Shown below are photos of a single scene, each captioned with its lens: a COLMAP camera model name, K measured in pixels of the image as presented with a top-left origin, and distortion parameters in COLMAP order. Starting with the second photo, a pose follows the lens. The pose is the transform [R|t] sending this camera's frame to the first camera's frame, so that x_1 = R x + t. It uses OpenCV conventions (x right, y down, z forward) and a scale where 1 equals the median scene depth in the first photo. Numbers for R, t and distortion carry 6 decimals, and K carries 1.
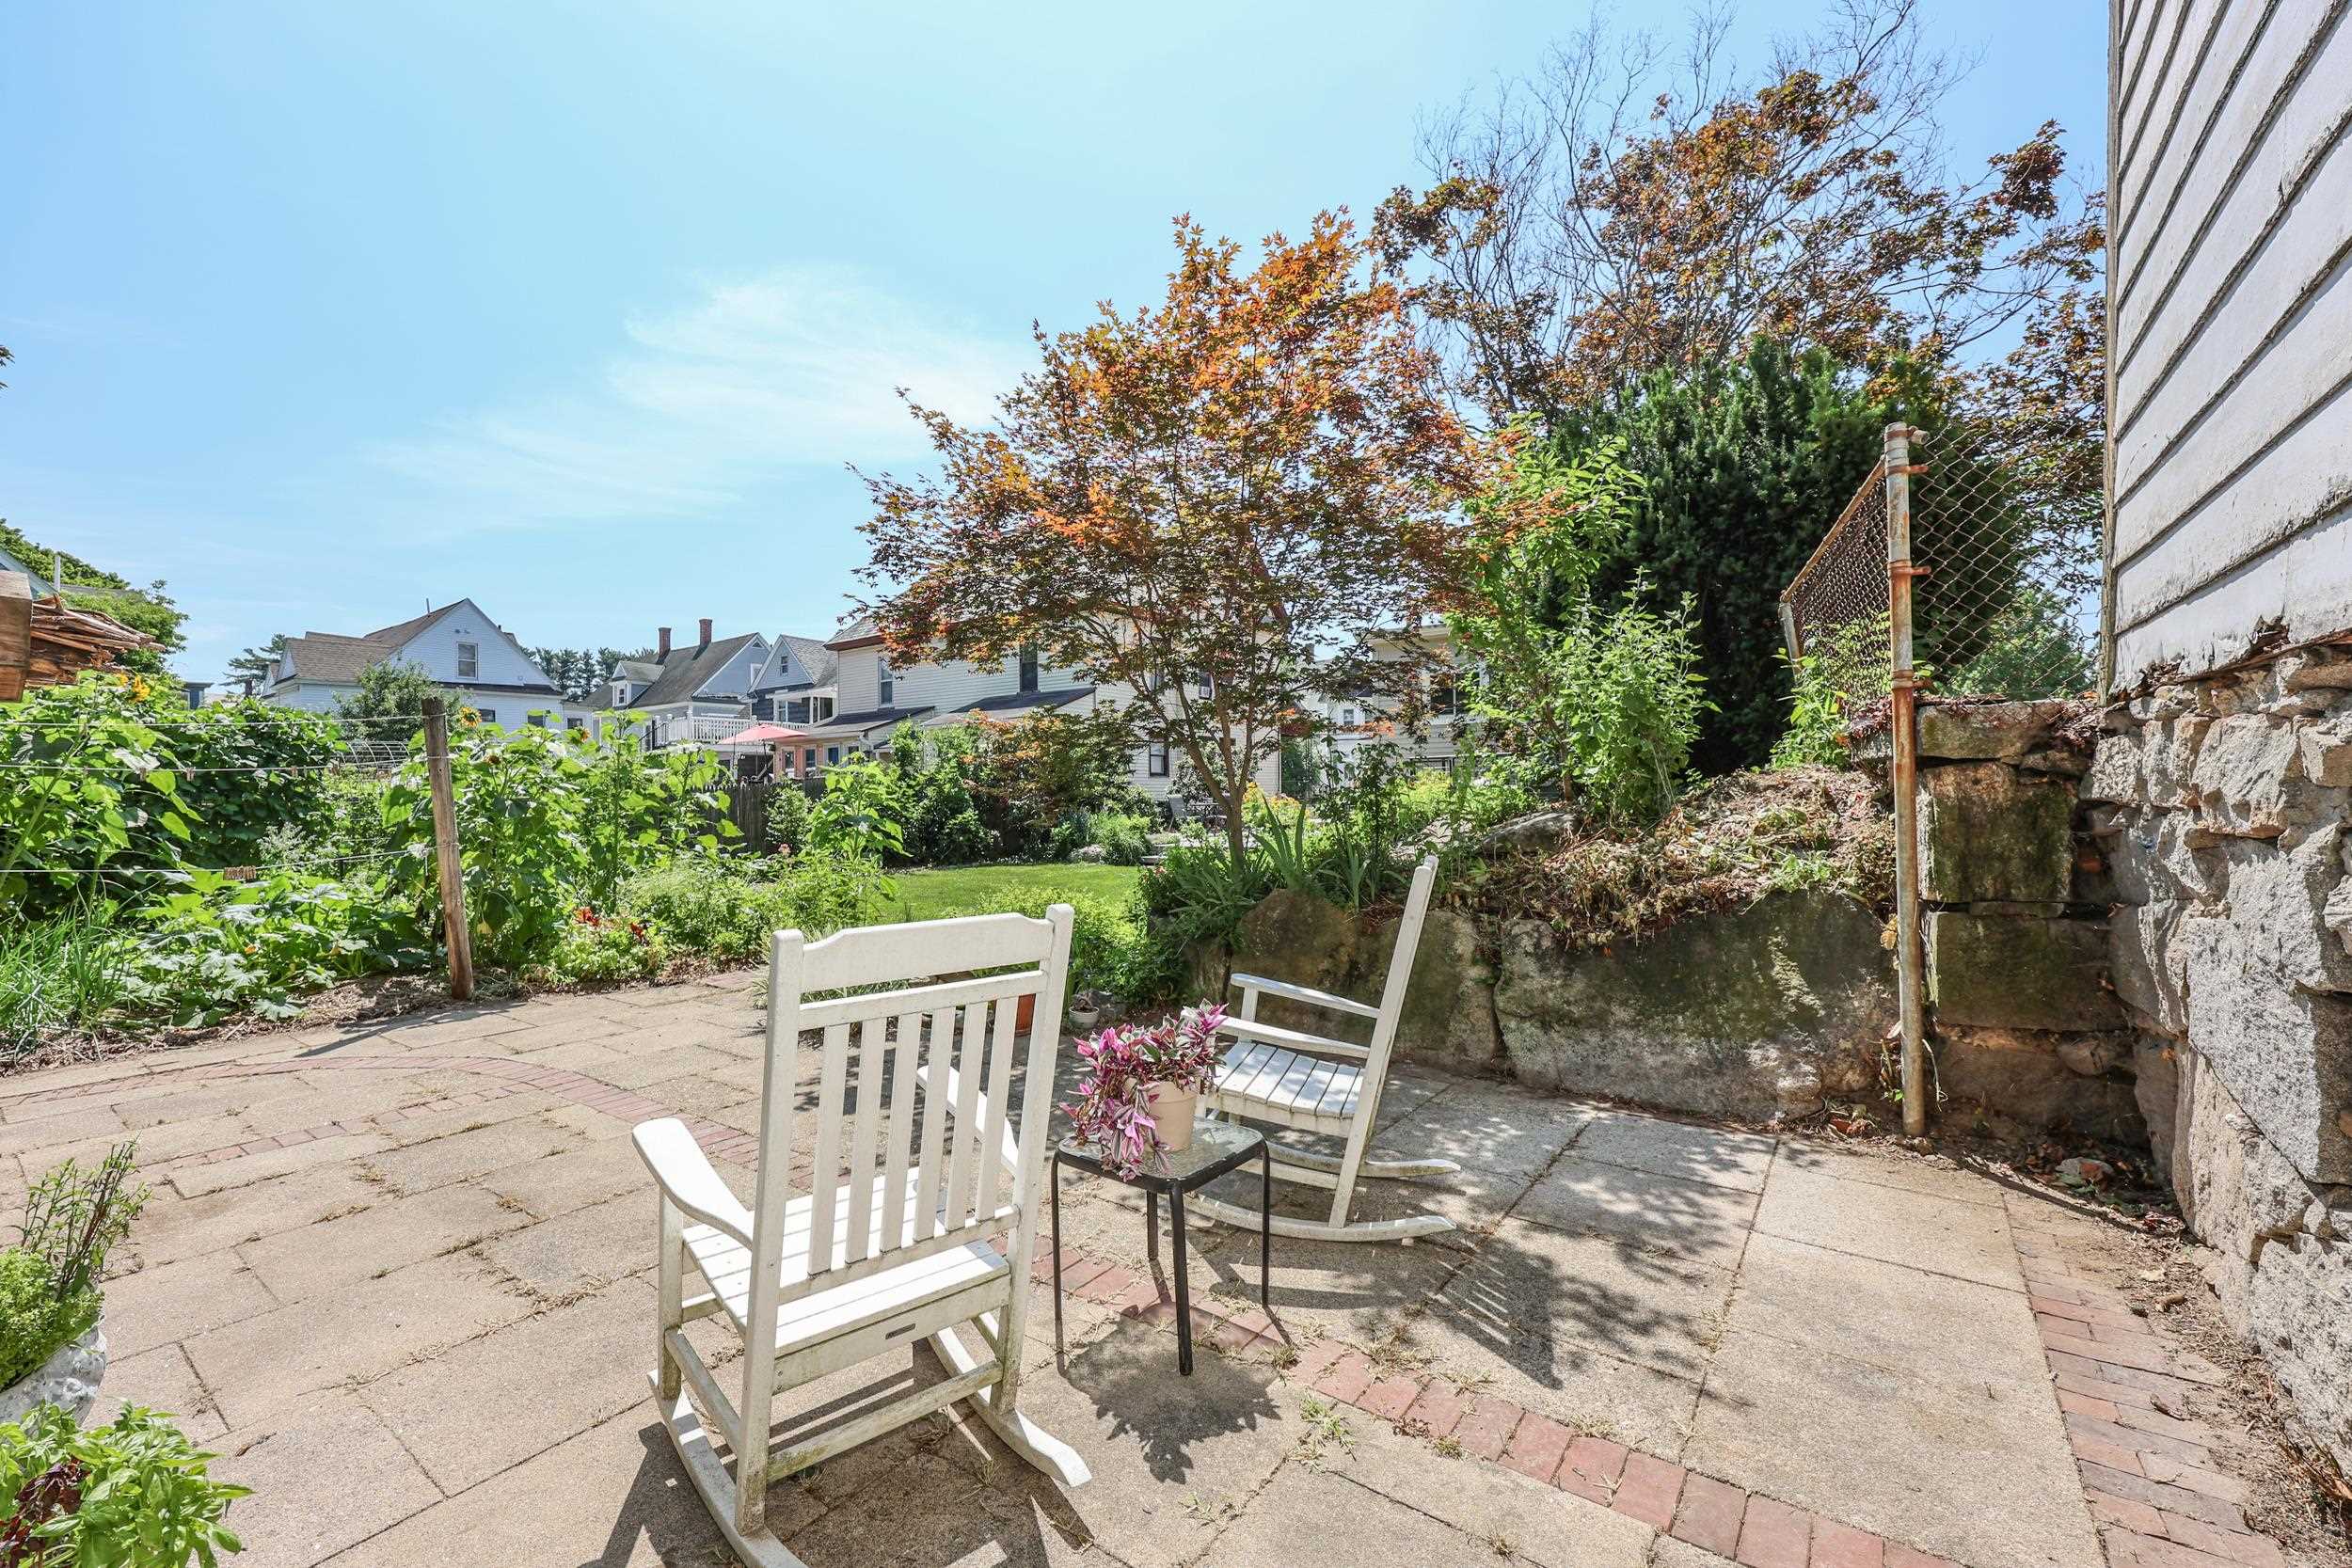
lens RADIAL K [[960.8, 0, 1168.7], [0, 960.8, 785.4], [0, 0, 1]] dist [-0.001762, 0.000455]
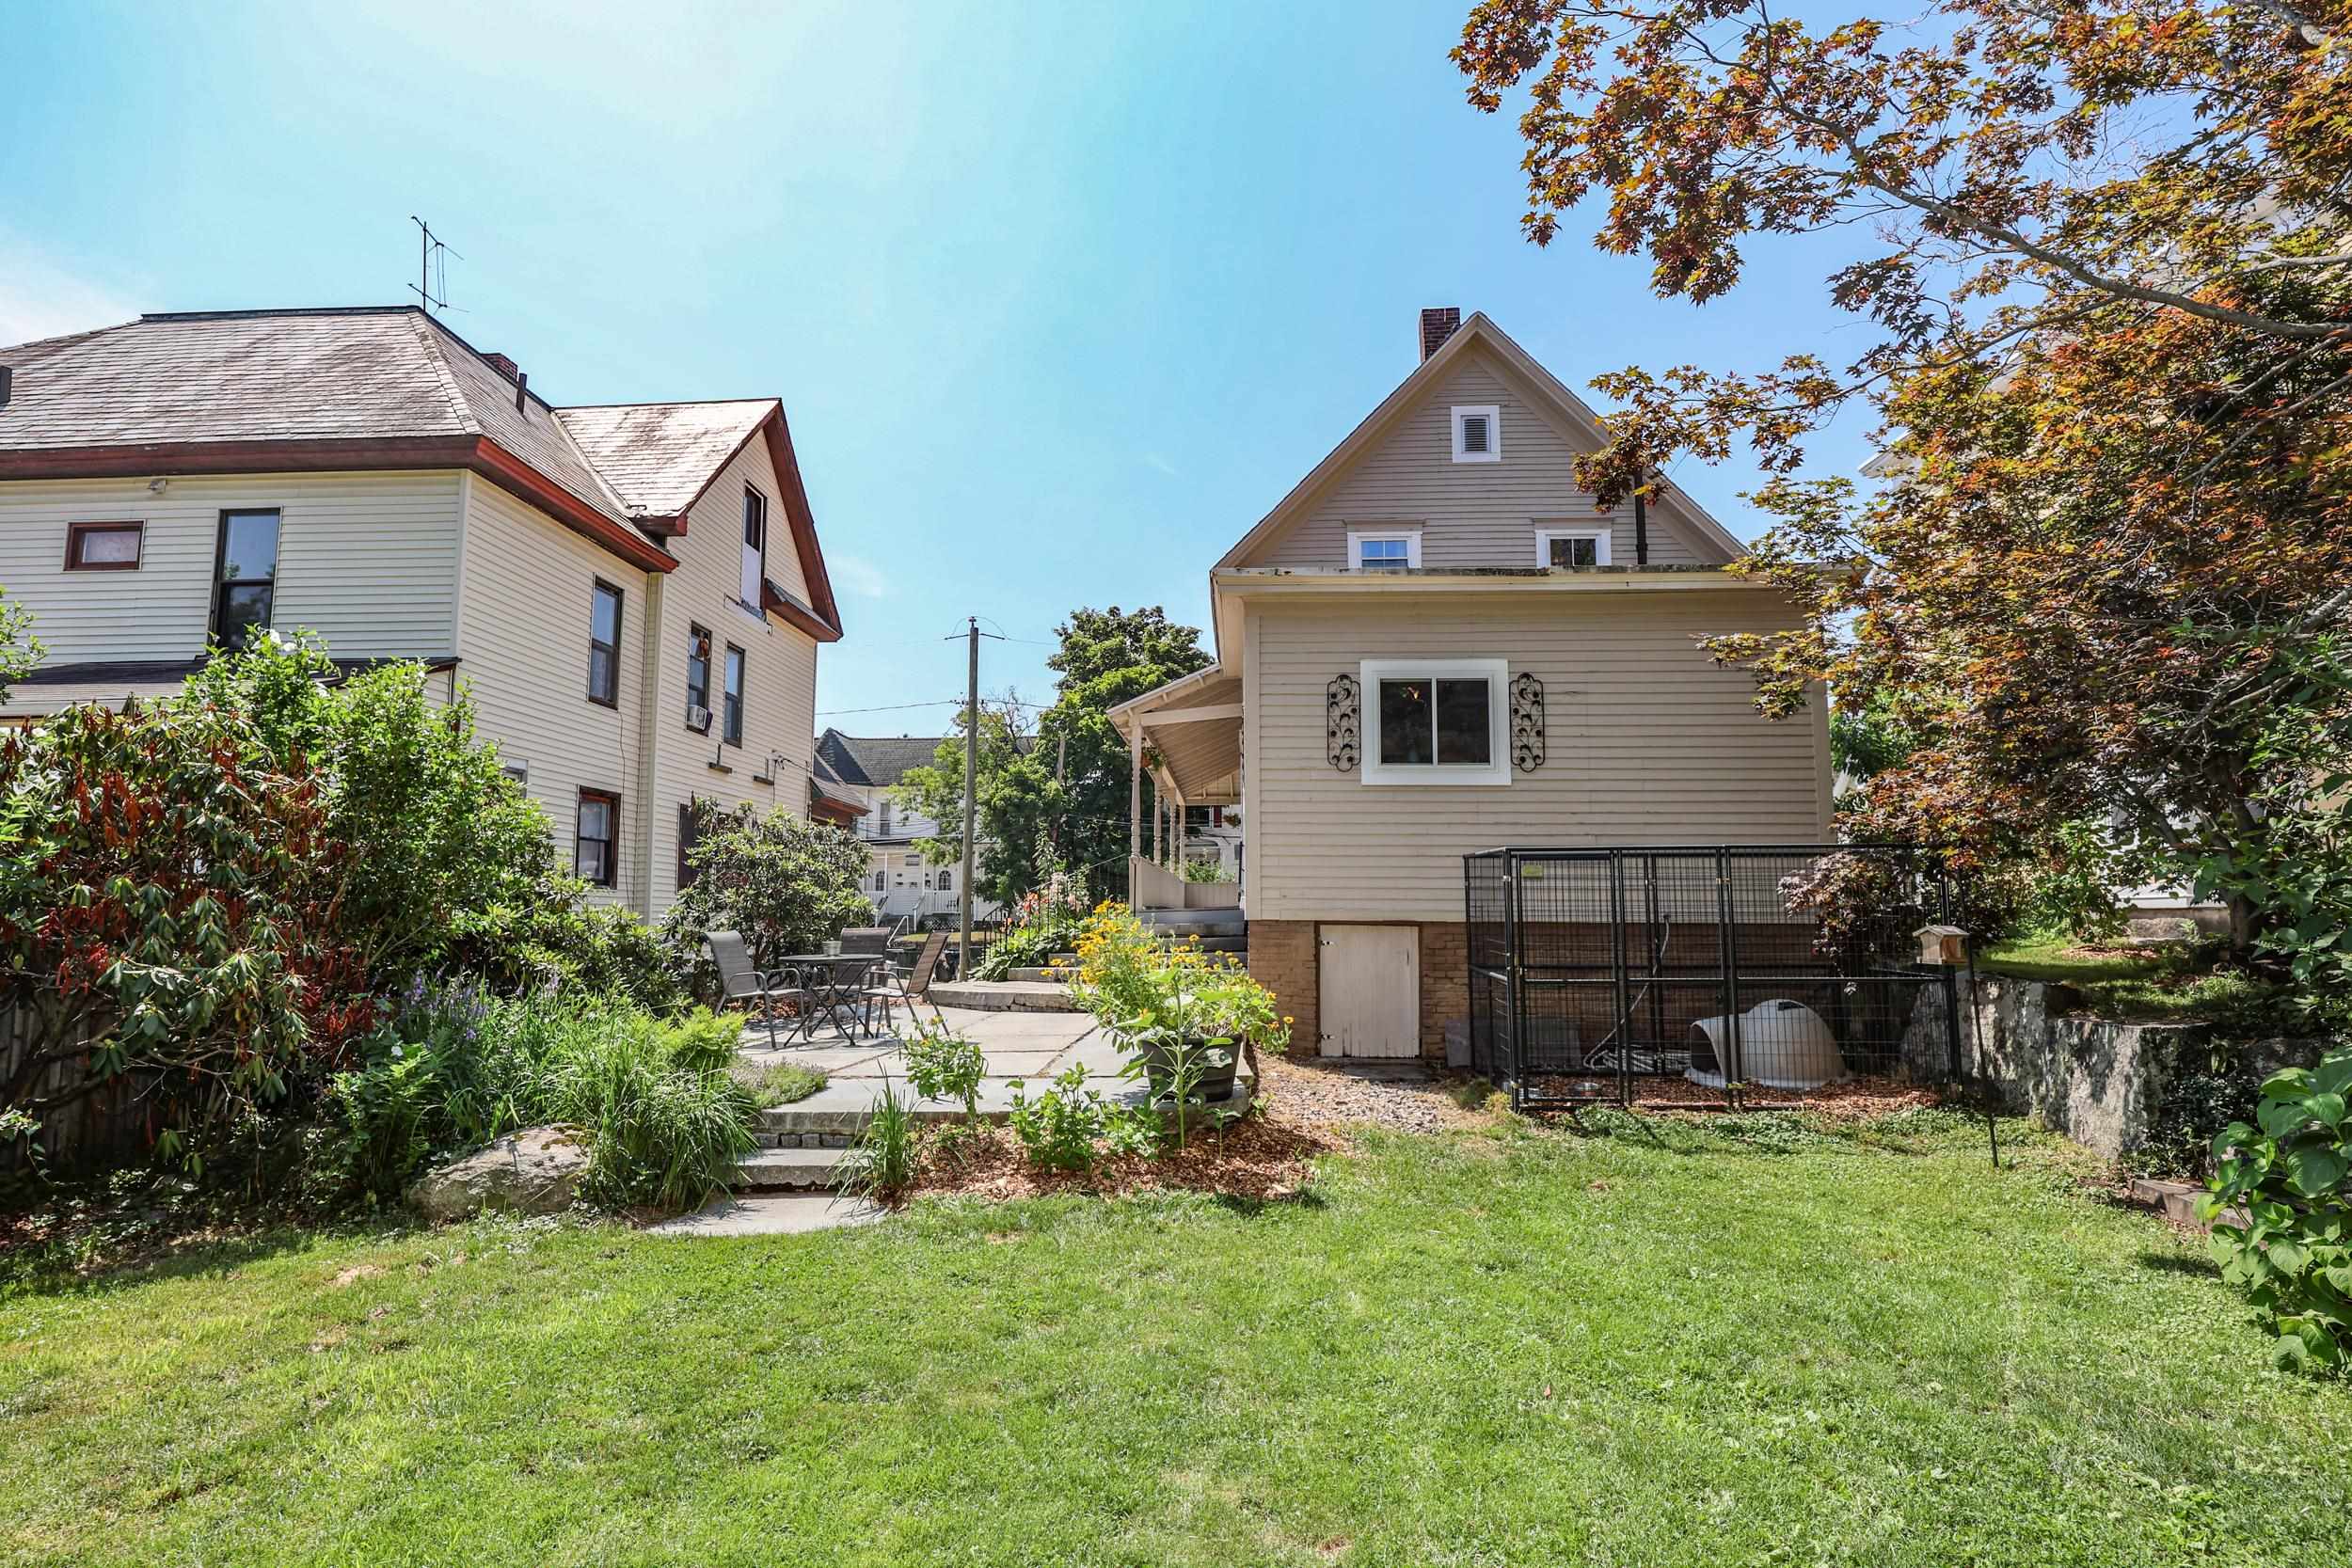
lens RADIAL K [[1132.7, 0, 1176.4], [0, 1132.7, 789.4], [0, 0, 1]] dist [-0.002054, -0.000042]
pose [[0.839579, 0.074959, 0.538041, -0.103116], [-0.014729, 0.993211, -0.115388, 0.002830], [-0.543038, 0.088952, 0.834983, 0.640361]]
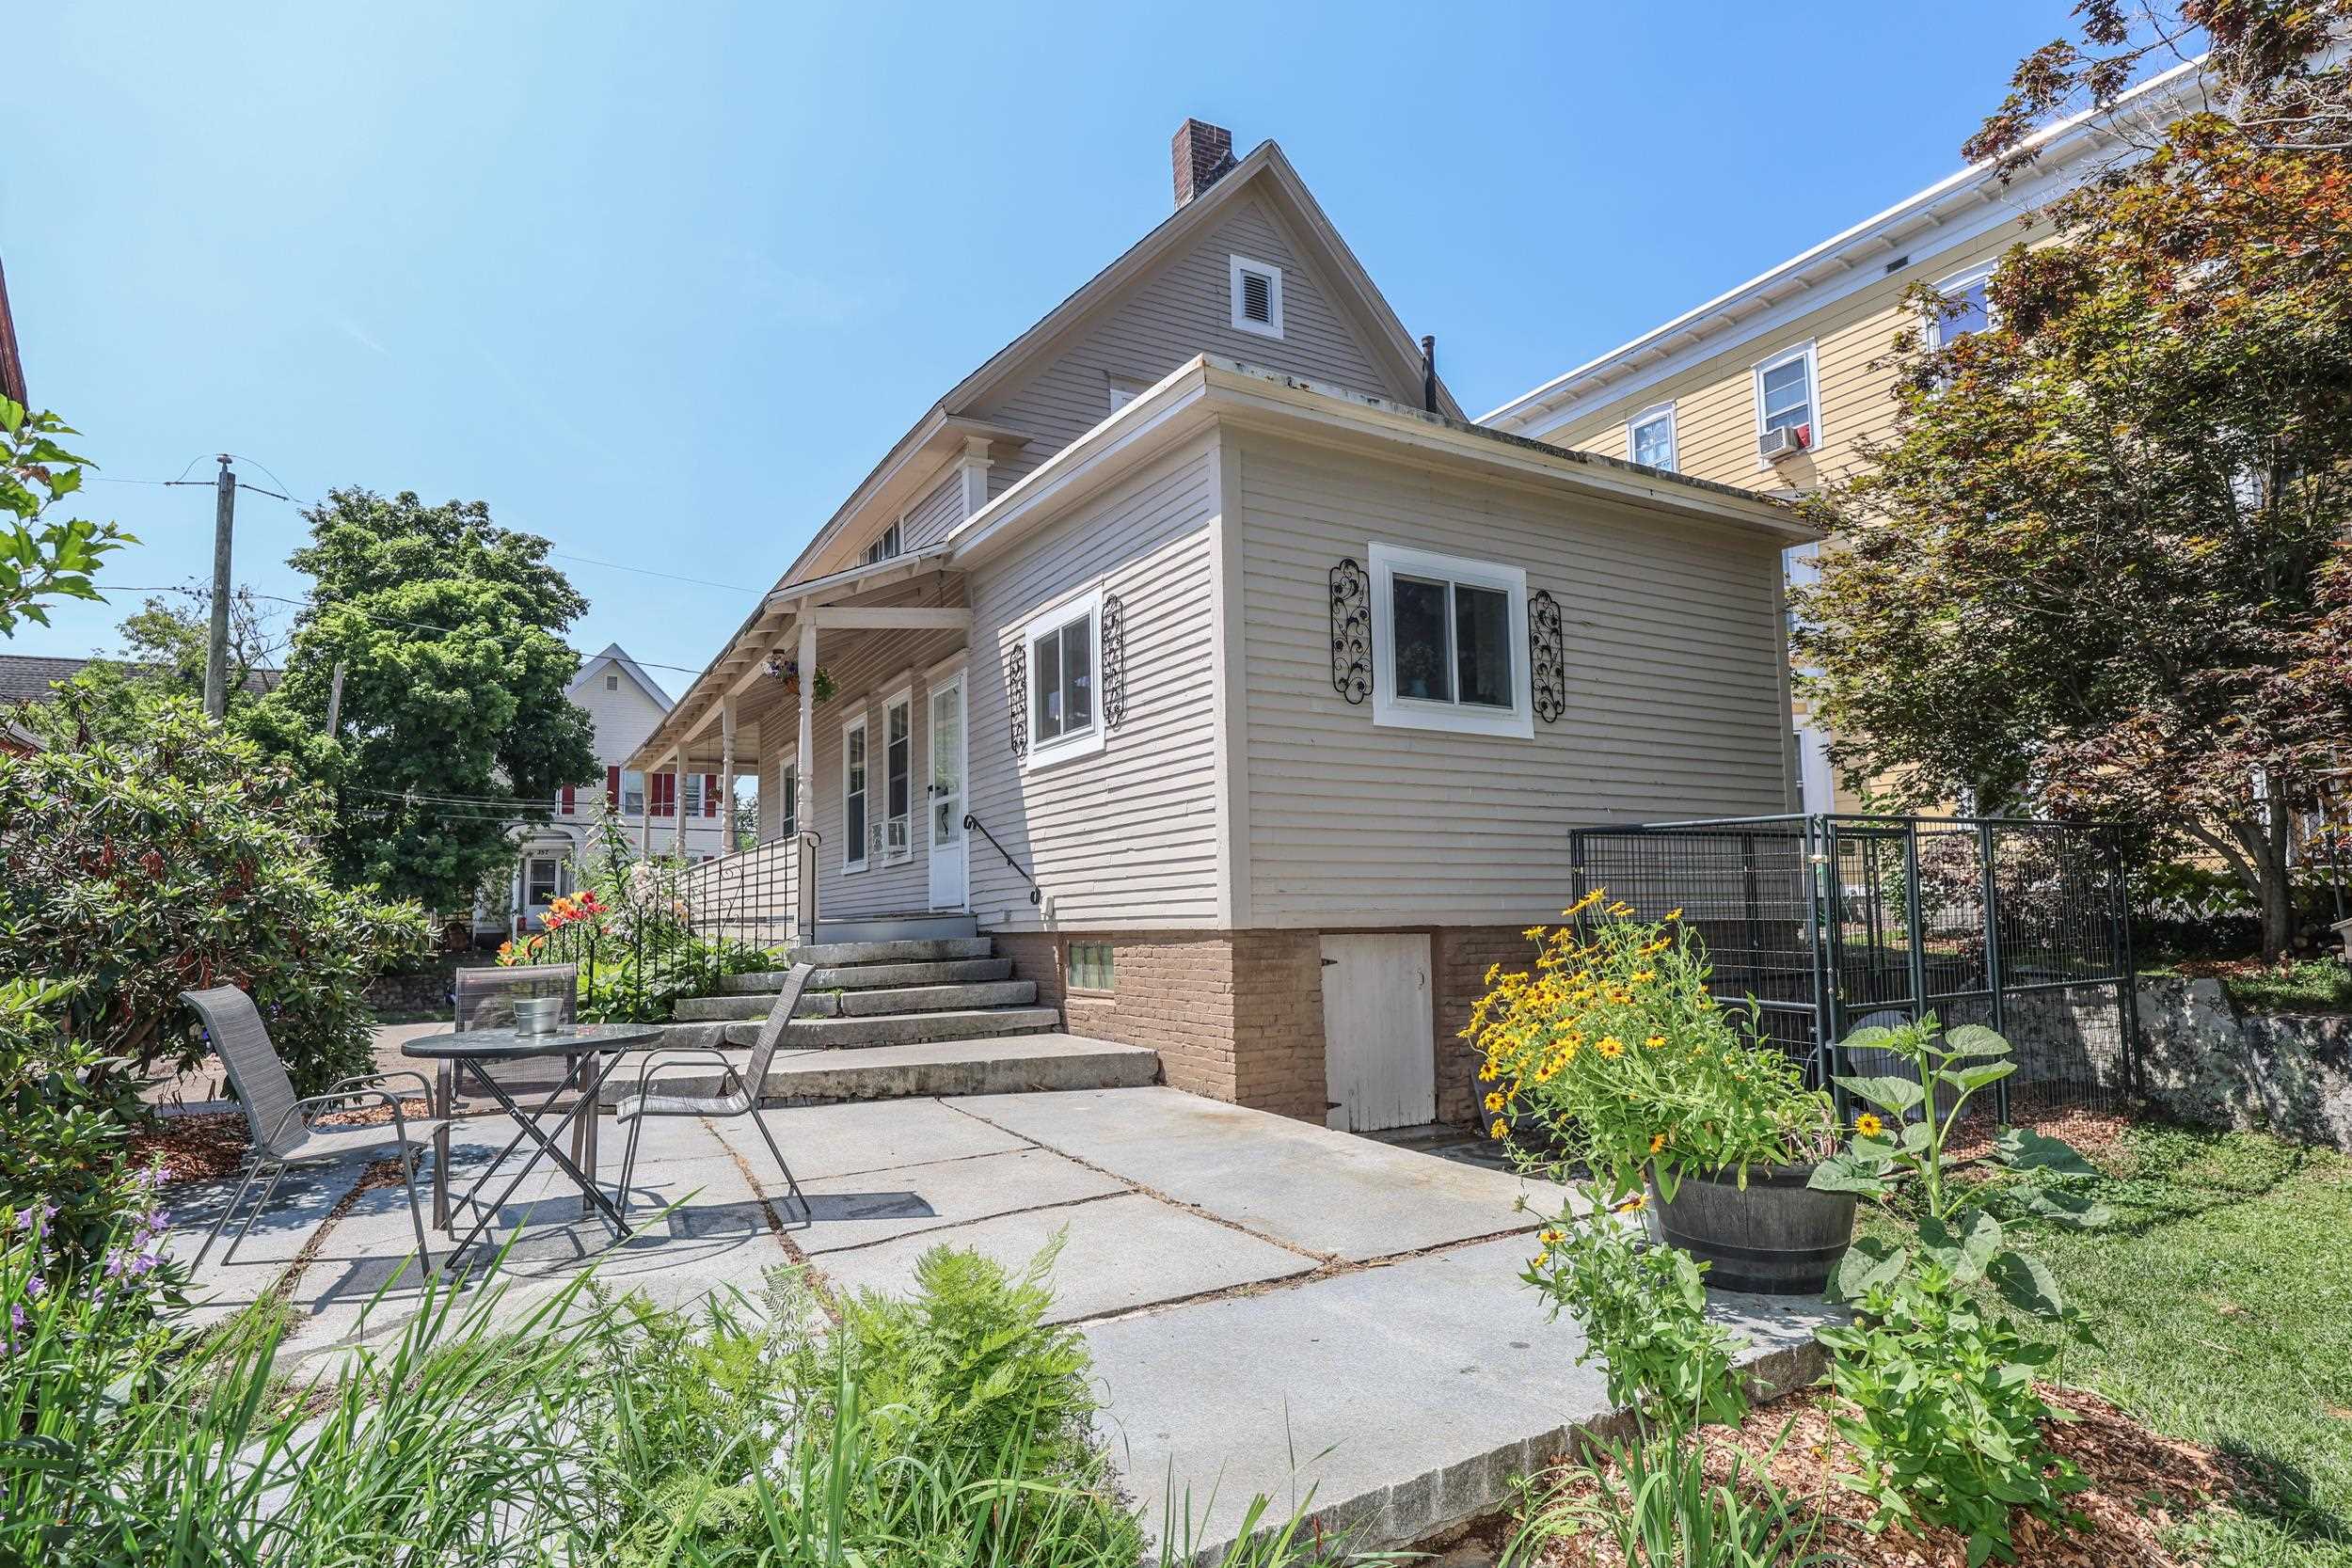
lens RADIAL K [[1271.7, 0, 1171.1], [0, 1271.7, 787.8], [0, 0, 1]] dist [0.000078, 0.000084]
pose [[0.413071, 0.103421, 0.904807, -0.119278], [0.009749, 0.992972, -0.117950, 0.003605], [-0.910647, 0.057543, 0.409159, 0.809159]]
